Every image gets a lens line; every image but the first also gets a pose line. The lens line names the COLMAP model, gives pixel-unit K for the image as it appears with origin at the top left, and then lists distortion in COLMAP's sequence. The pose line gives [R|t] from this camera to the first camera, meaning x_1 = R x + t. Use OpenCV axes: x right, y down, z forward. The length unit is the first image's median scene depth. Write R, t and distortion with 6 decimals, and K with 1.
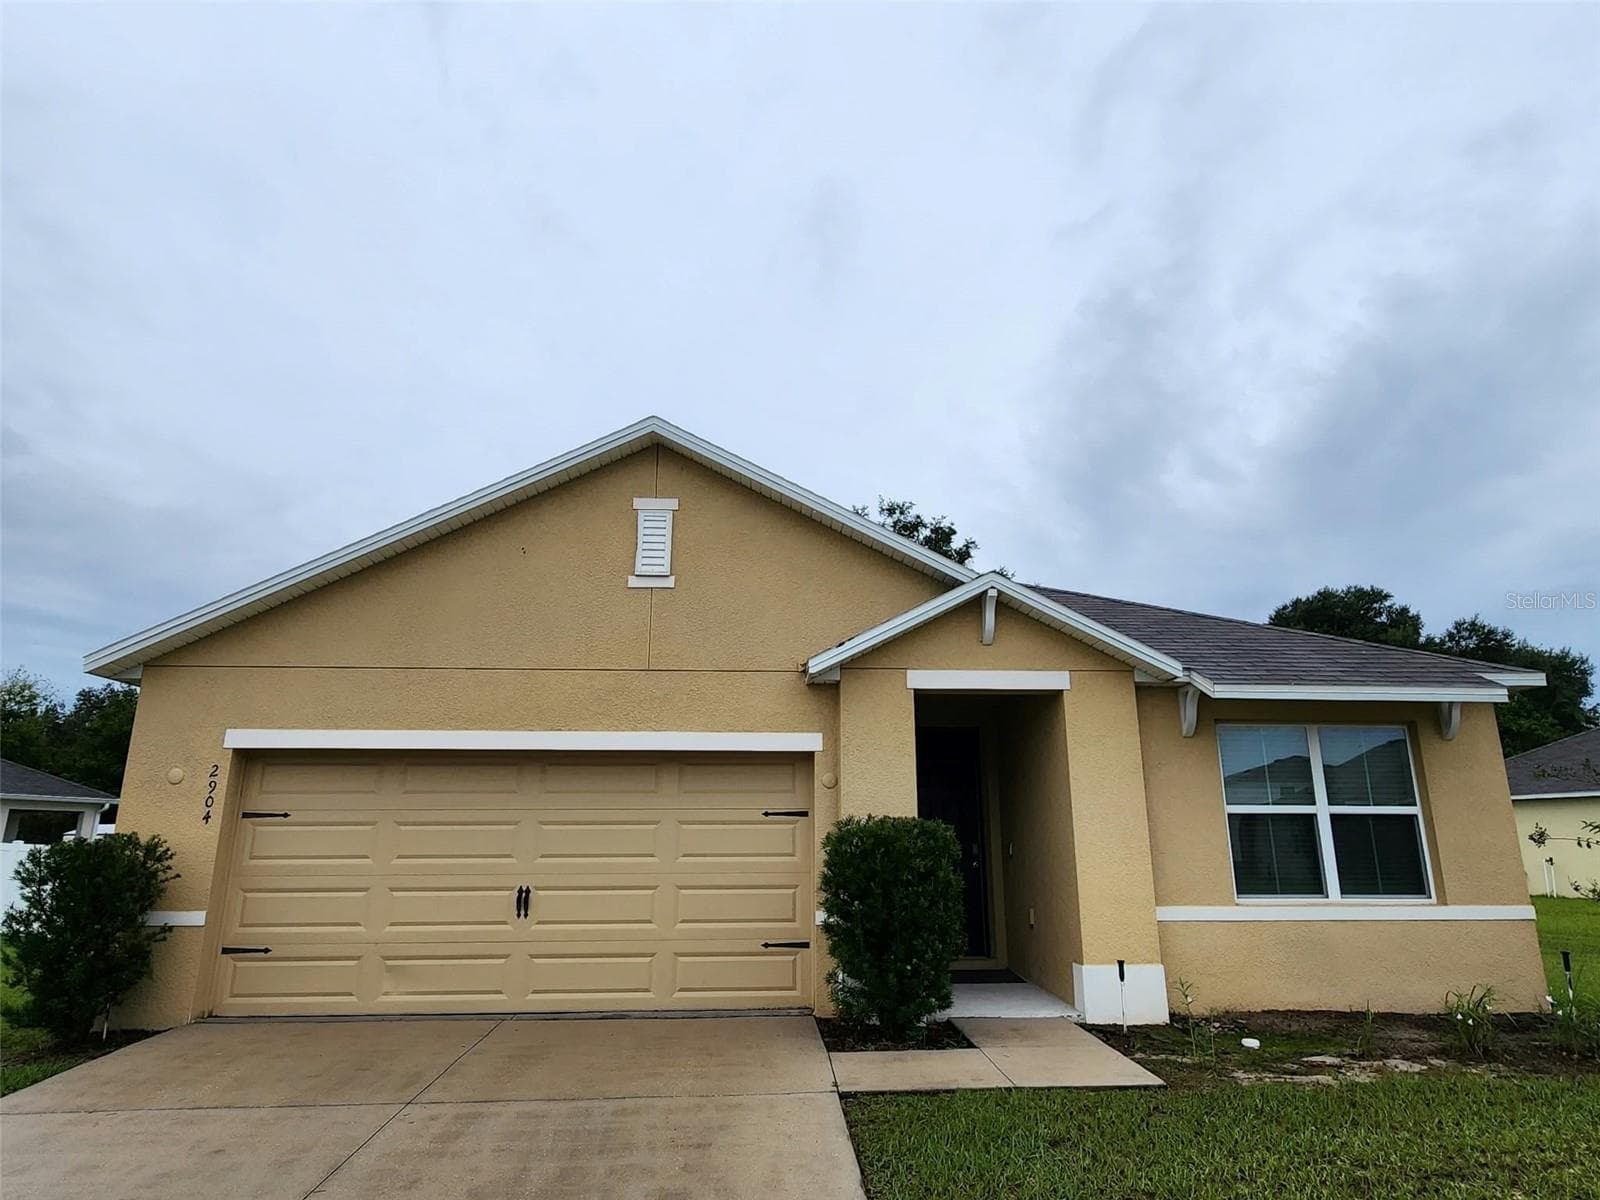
lens RADIAL K [[983.5, 0, 797.4], [0, 983.5, 579.5], [0, 0, 1]] dist [0.003540, -0.002319]
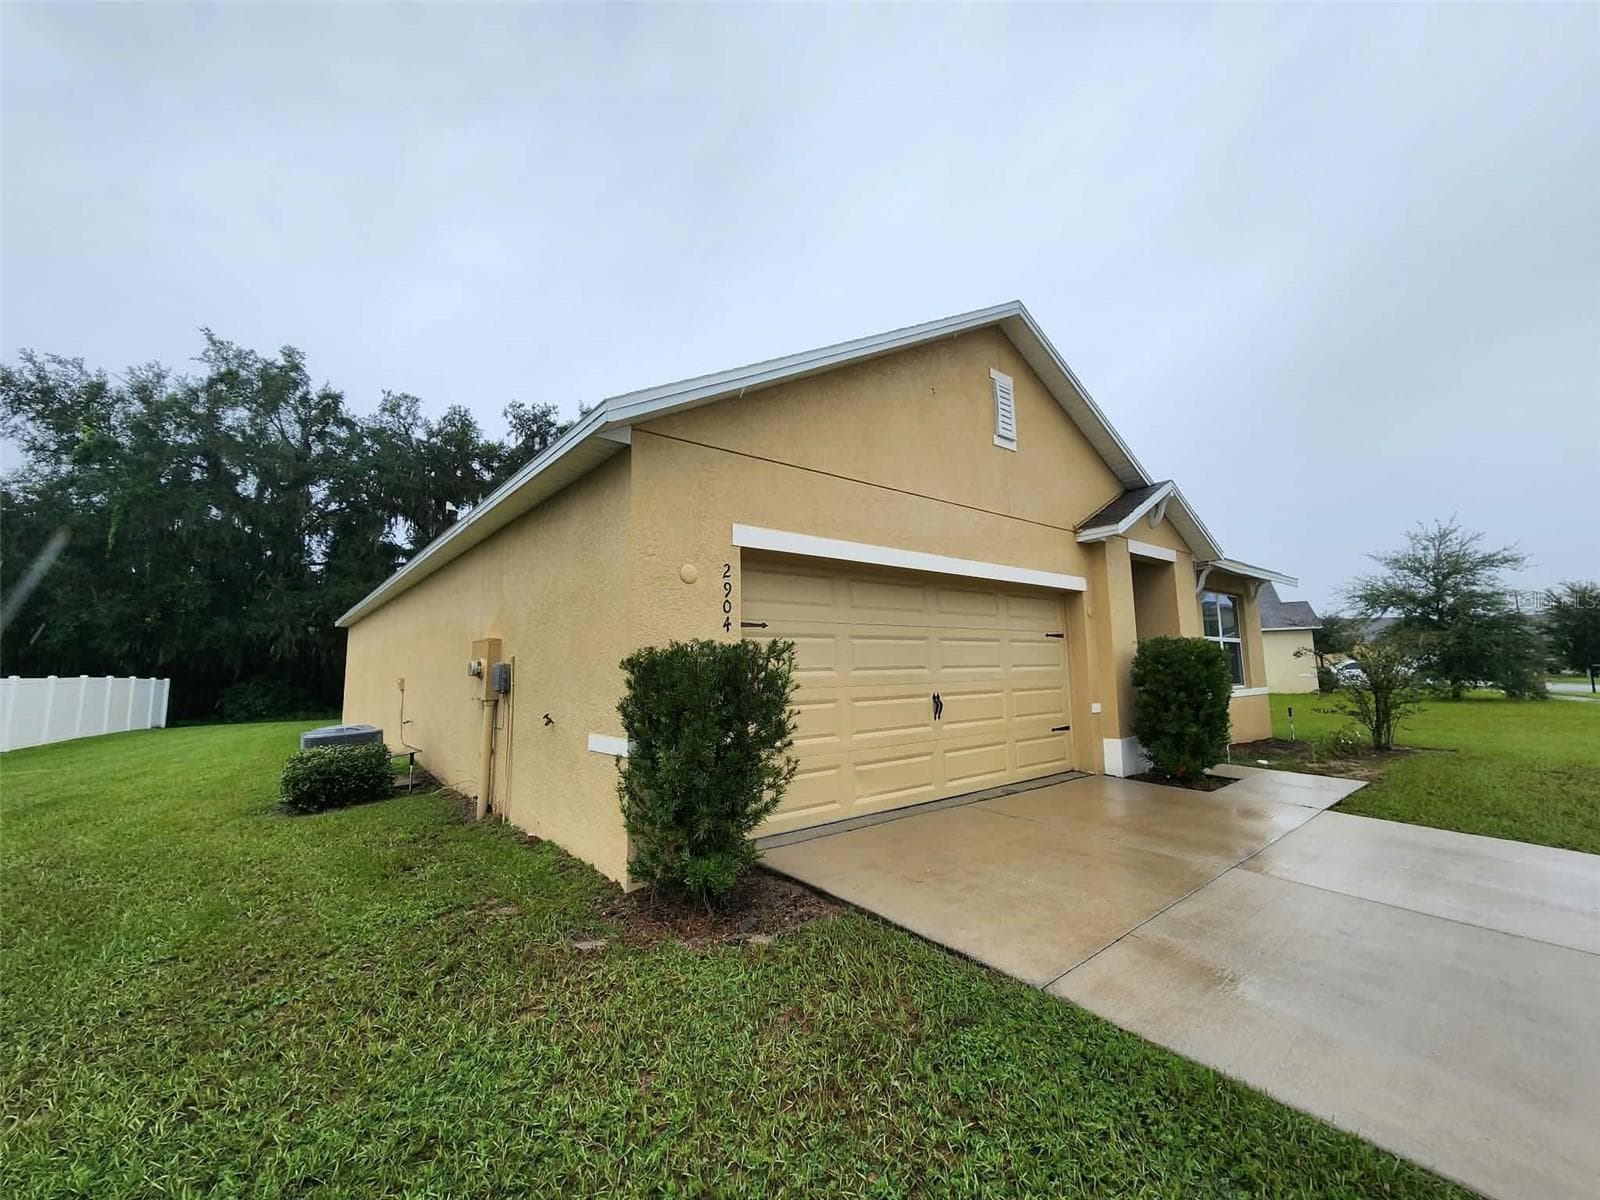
lens RADIAL K [[663.2, 0, 800.0], [0, 663.2, 600.0], [0, 0, 1]] dist [-0.001253, 0.000171]
pose [[0.803486, 0.052080, 0.593042, -0.866821], [-0.143775, 0.983654, 0.108412, 0.146437], [-0.577702, -0.172372, 0.797840, 0.500664]]
